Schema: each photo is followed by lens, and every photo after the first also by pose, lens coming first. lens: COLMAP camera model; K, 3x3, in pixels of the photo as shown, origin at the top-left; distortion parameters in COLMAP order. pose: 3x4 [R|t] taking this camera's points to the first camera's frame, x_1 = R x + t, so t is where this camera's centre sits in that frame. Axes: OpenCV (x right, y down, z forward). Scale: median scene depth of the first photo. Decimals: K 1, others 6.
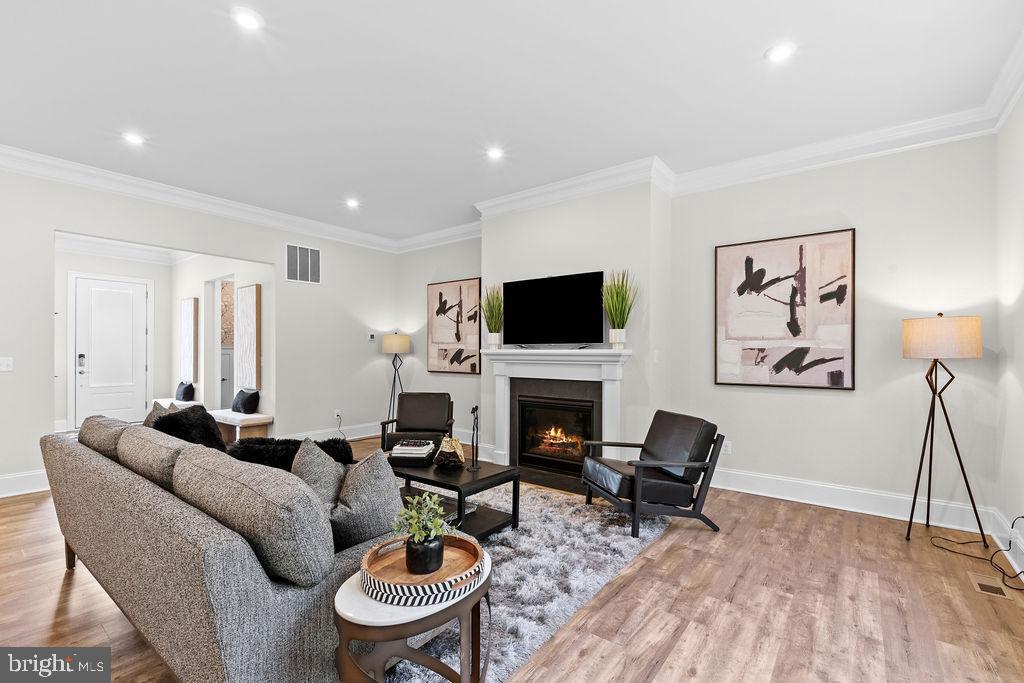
lens RADIAL K [[454.4, 0, 507.4], [0, 454.4, 355.0], [0, 0, 1]] dist [-0.003214, -0.000271]
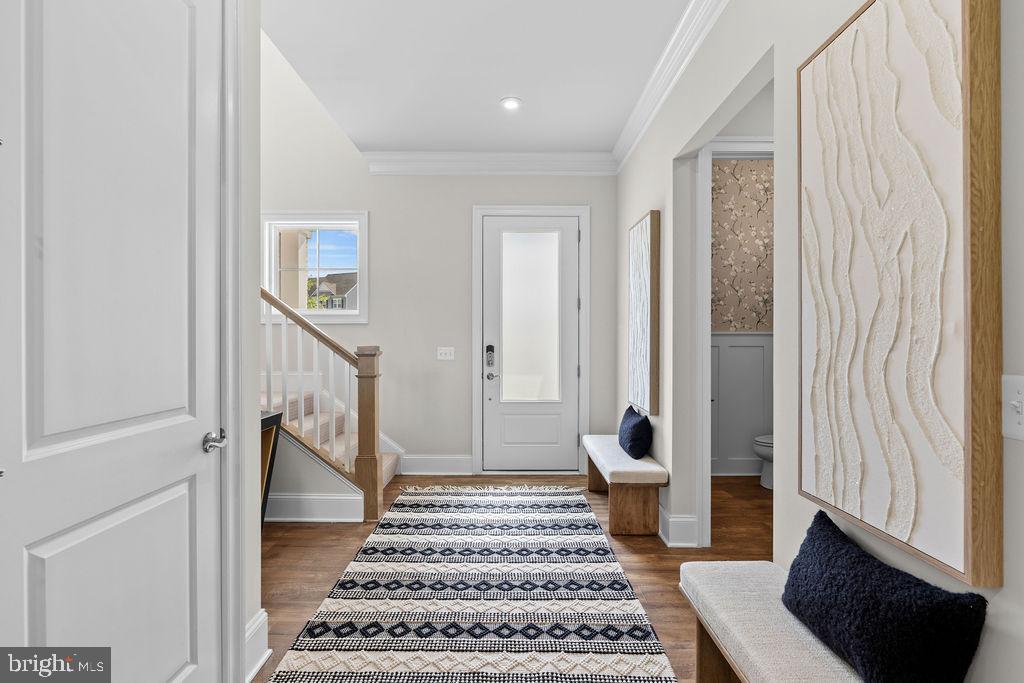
lens RADIAL K [[482.7, 0, 512.0], [0, 482.7, 341.5], [0, 0, 1]] dist [0.000003, 0.000011]
pose [[0.613976, -0.004785, -0.789310, -0.423581], [0.002630, 0.999988, -0.004016, -0.004354], [0.789321, 0.000390, 0.613981, 0.632788]]
